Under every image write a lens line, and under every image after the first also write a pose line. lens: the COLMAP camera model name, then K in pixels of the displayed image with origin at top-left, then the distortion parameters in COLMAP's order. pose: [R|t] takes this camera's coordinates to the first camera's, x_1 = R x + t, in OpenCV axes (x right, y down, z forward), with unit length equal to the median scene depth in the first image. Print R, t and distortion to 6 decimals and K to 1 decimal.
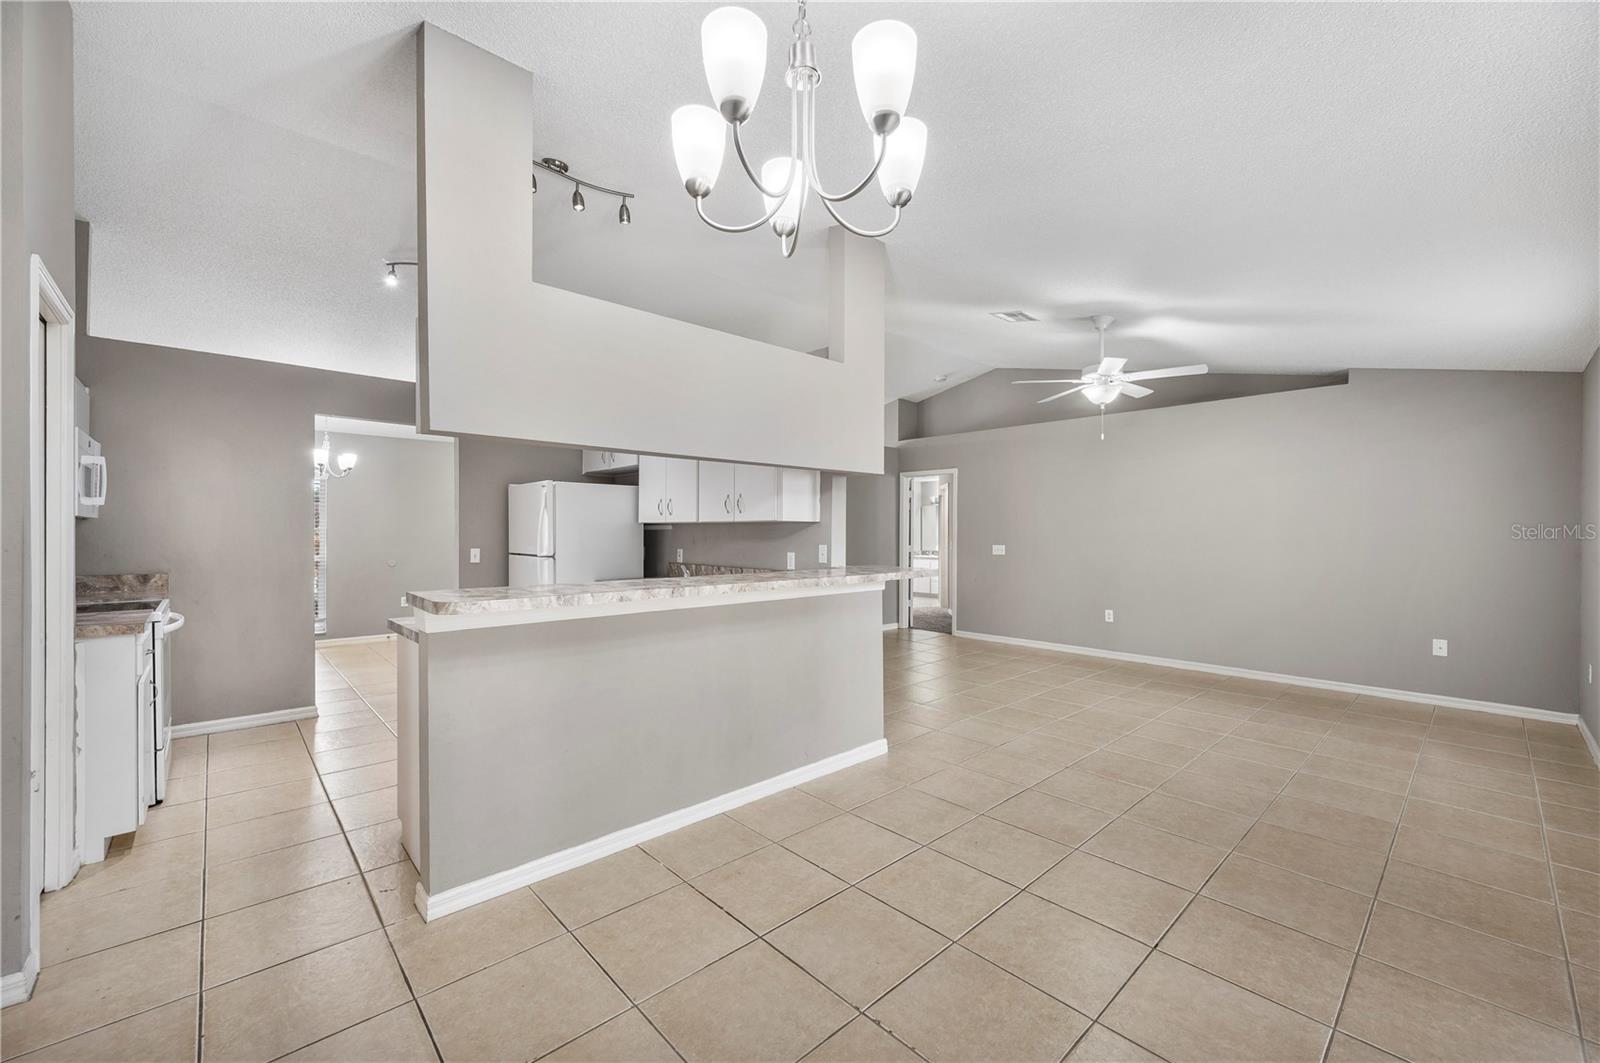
lens RADIAL K [[641.5, 0, 803.8], [0, 641.5, 528.3], [0, 0, 1]] dist [0.003384, -0.000748]
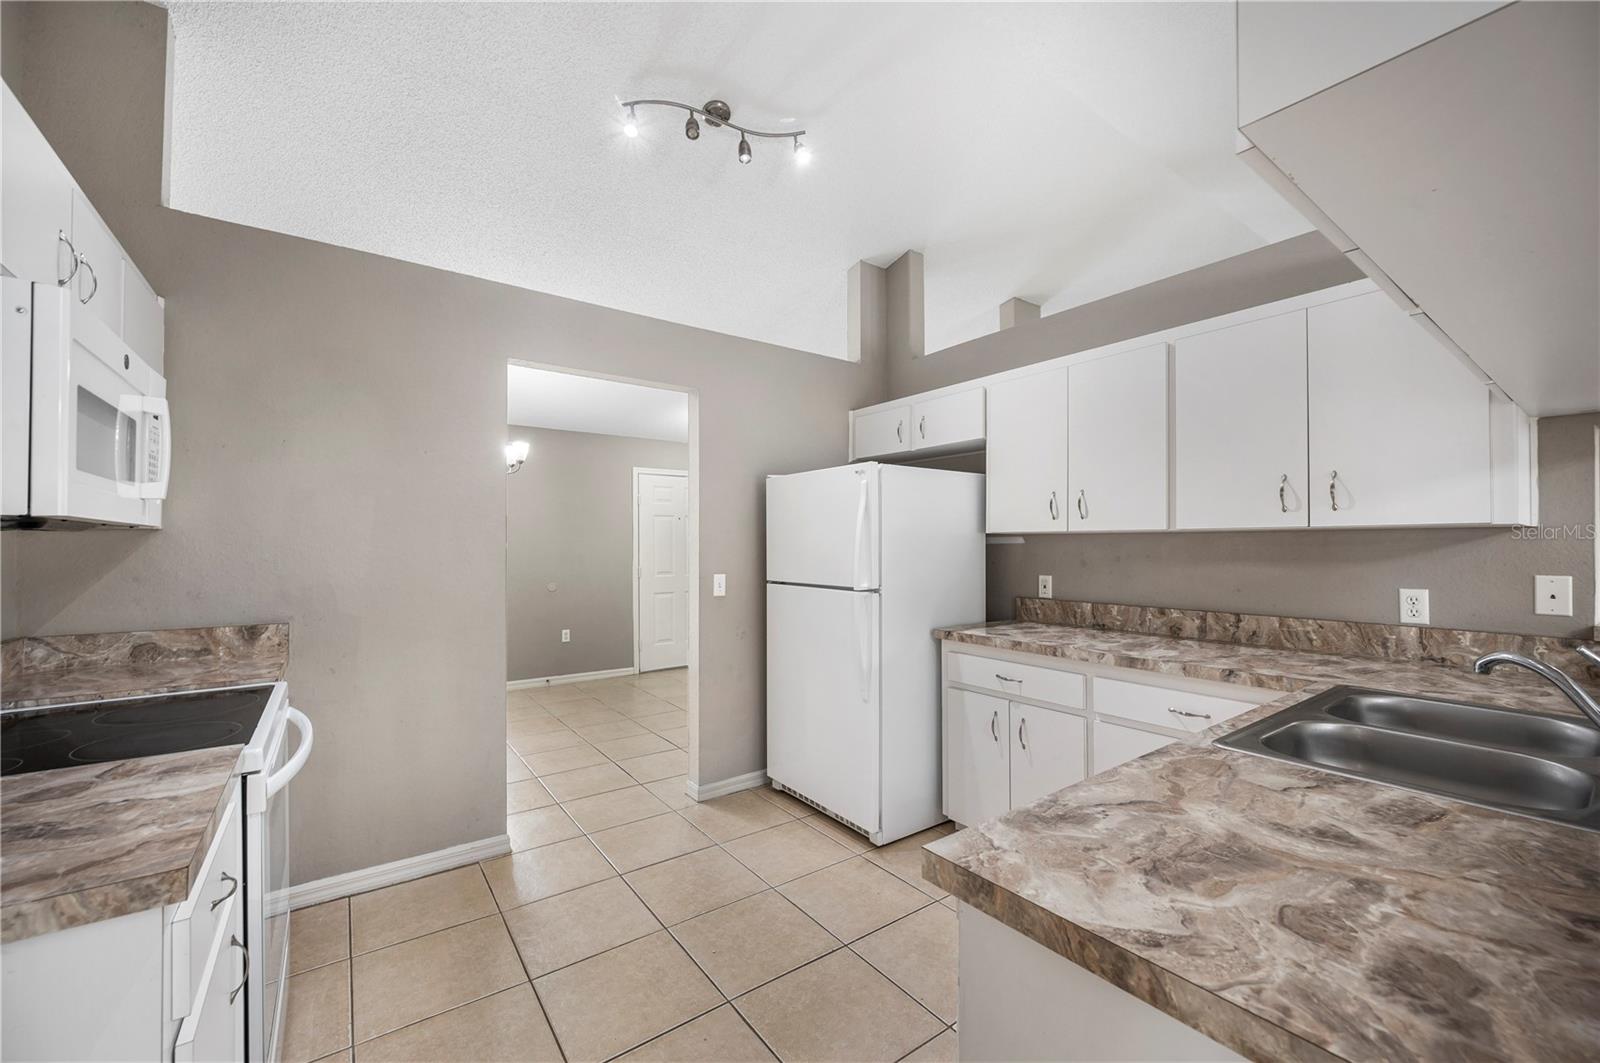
lens RADIAL K [[641.5, 0, 804.8], [0, 641.5, 533.4], [0, 0, 1]] dist [0.003384, -0.000748]
pose [[0.993216, -0.006080, -0.116123, -0.404950], [0.004471, 0.999890, -0.014109, -0.000359], [0.116196, 0.013494, 0.993135, 0.421542]]
